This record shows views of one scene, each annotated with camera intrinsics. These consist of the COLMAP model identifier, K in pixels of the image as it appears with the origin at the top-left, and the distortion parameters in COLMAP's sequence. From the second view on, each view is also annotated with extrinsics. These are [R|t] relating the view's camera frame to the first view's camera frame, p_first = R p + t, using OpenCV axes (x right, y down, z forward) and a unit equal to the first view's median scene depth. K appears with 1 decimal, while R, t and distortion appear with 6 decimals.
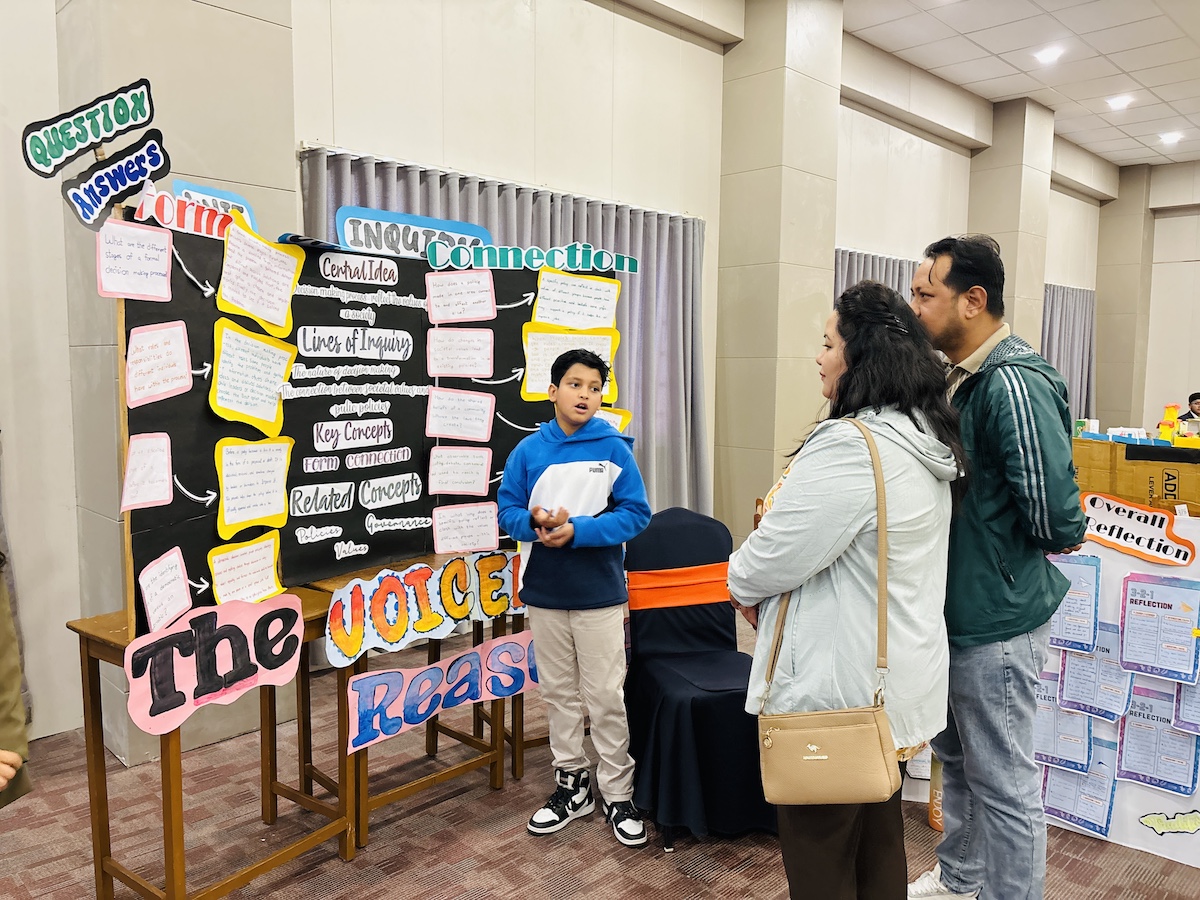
lens RADIAL K [[920.0, 0, 599.3], [0, 920.0, 450.7], [0, 0, 1]] dist [0.065515, -0.069253]
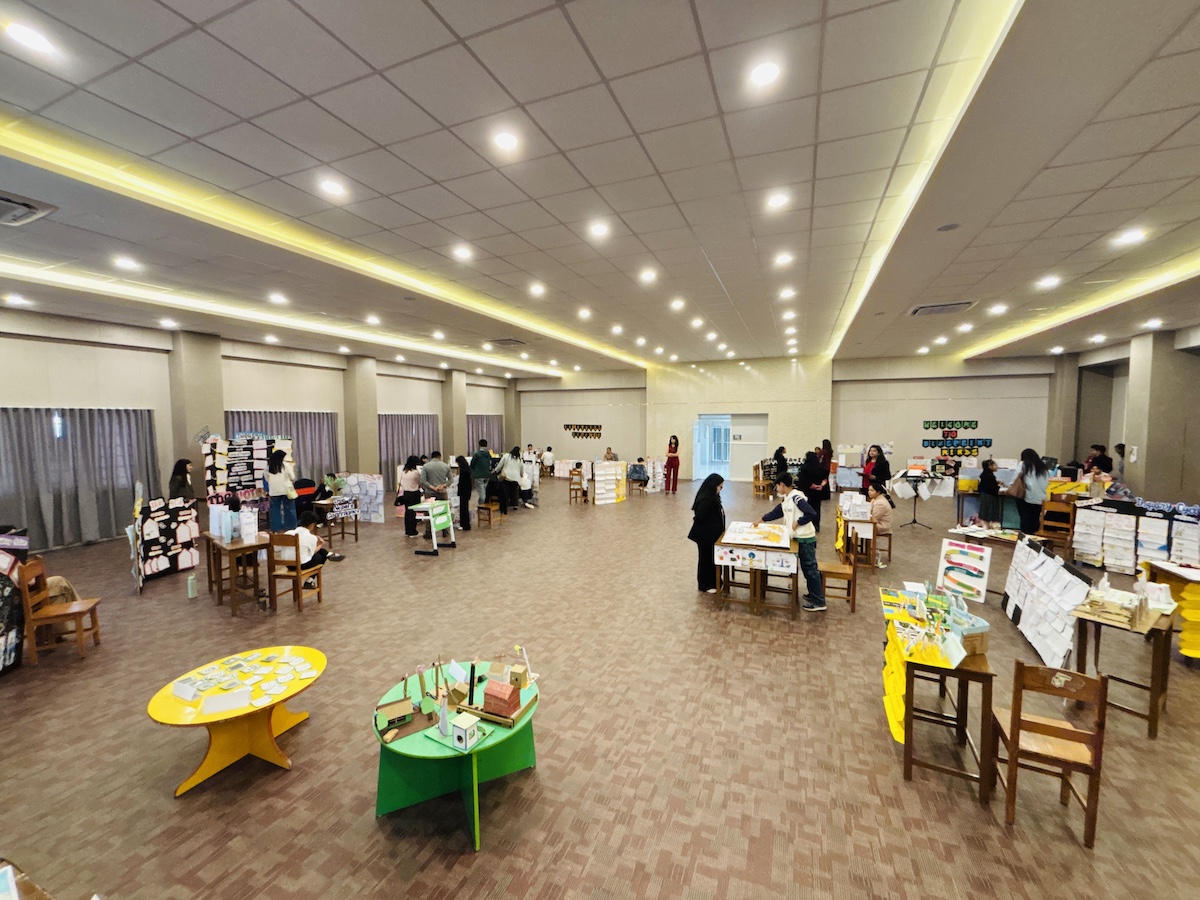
lens RADIAL K [[480.9, 0, 603.9], [0, 480.9, 452.5], [0, 0, 1]] dist [-0.015816, -0.000564]
pose [[0.919922, -0.036869, 0.390364, 0.757314], [0.047898, 0.998680, -0.018552, 0.050116], [-0.389165, 0.035764, 0.920474, -2.954675]]
